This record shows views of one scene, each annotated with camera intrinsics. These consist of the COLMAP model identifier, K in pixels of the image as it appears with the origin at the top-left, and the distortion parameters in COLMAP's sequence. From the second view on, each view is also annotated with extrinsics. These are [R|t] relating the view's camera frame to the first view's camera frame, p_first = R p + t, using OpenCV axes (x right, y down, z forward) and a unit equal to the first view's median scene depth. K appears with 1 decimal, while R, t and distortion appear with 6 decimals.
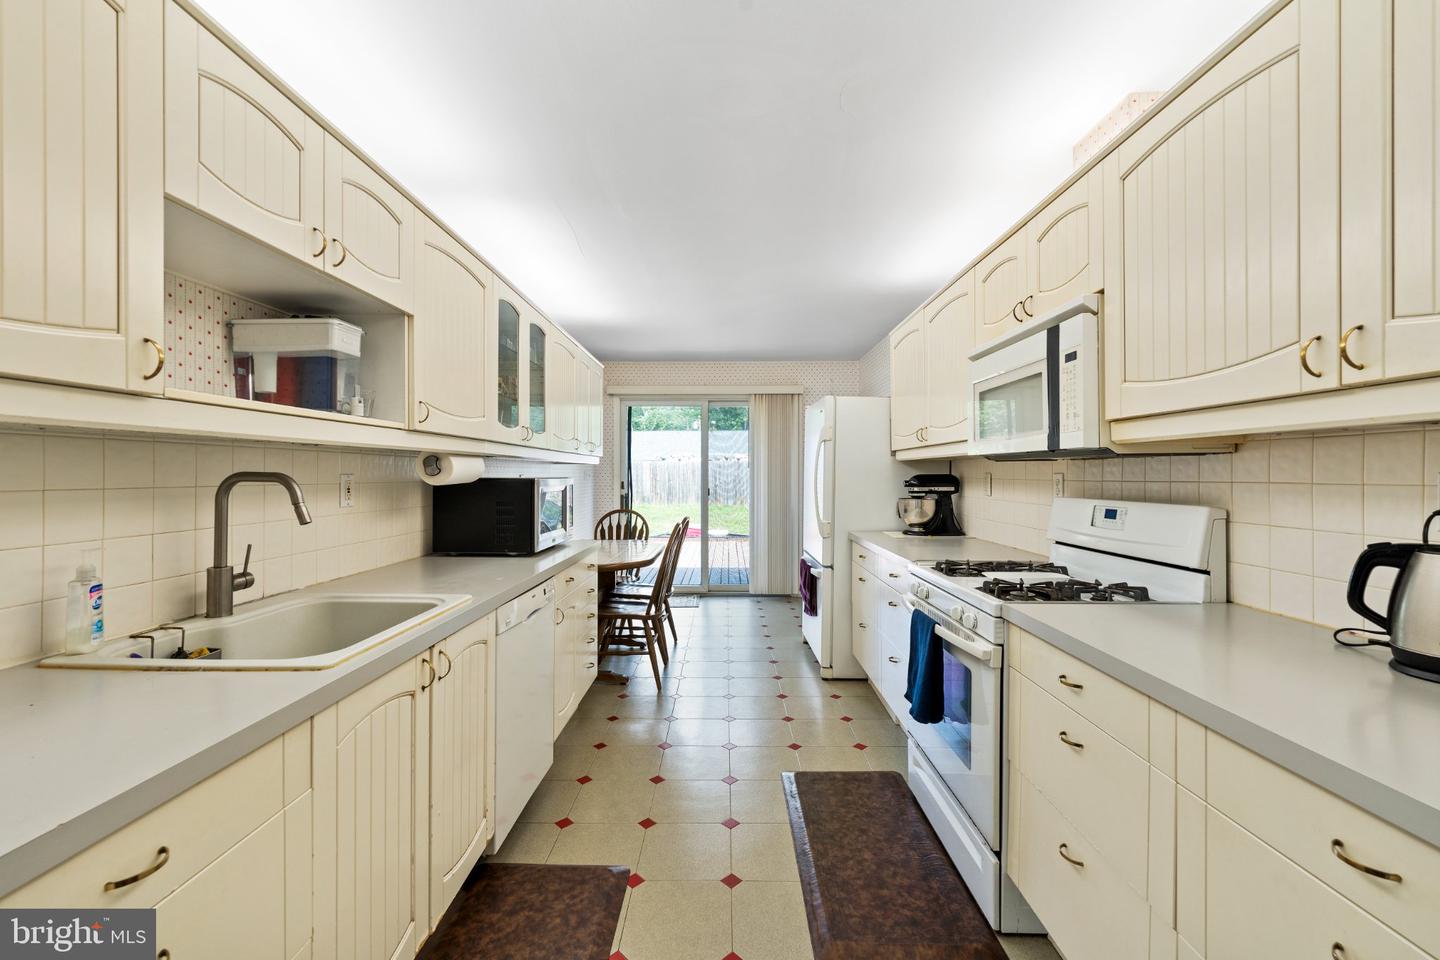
lens RADIAL K [[575.4, 0, 715.1], [0, 575.4, 476.9], [0, 0, 1]] dist [-0.000943, -0.000038]
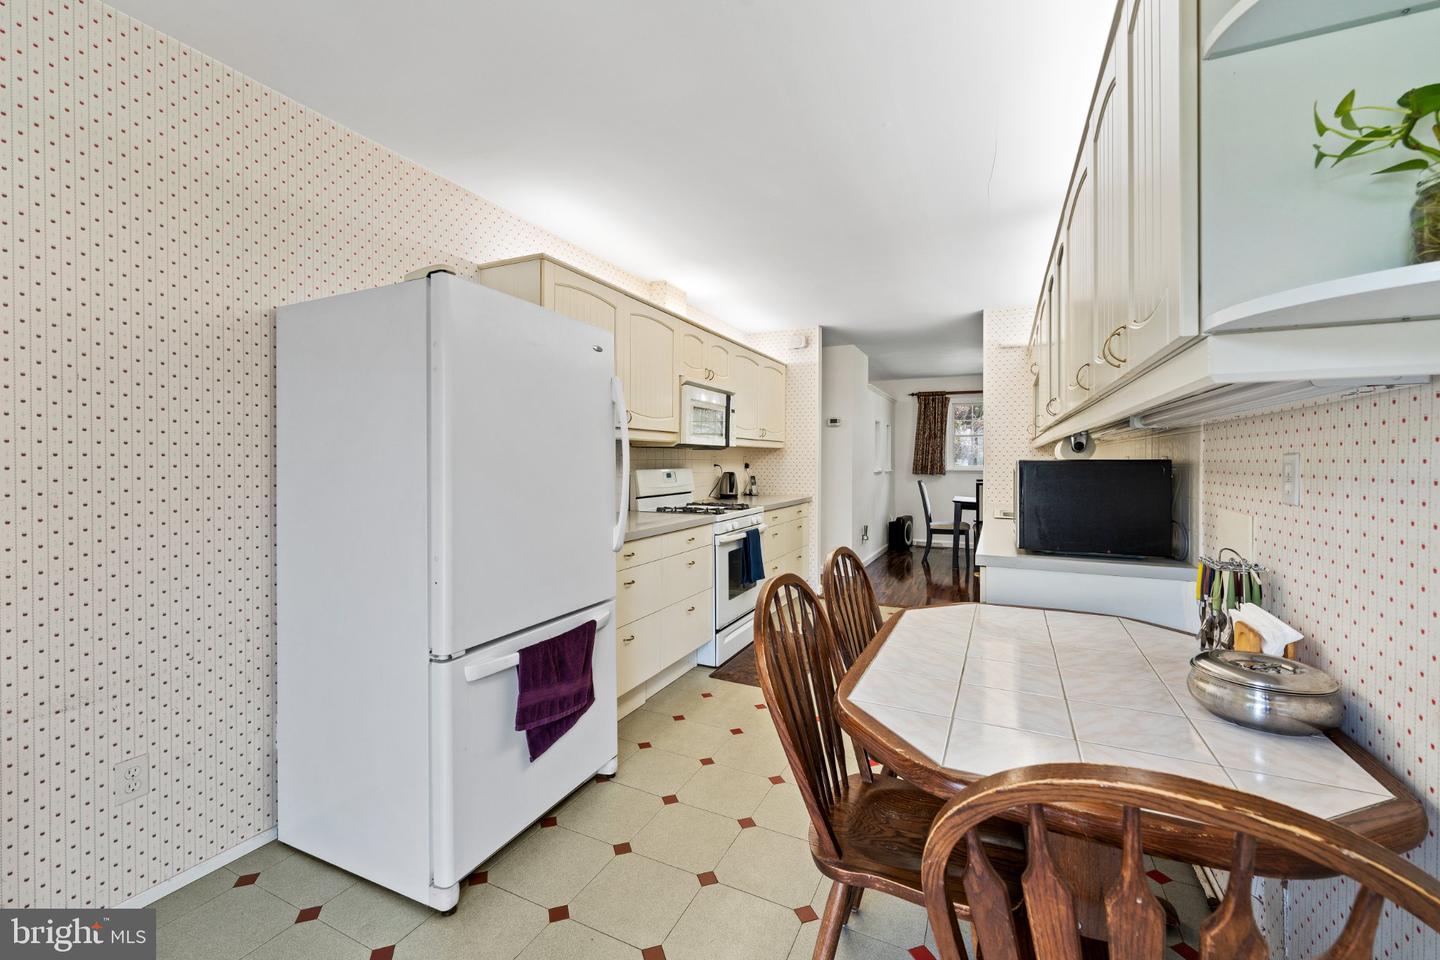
lens RADIAL K [[586.0, 0, 717.0], [0, 586.0, 458.9], [0, 0, 1]] dist [0.000348, 0.000010]
pose [[-0.910193, 0.000305, 0.414185, -0.355824], [0.001393, 0.999996, 0.002324, 0.000492], [-0.414183, 0.002692, -0.910190, 2.965001]]
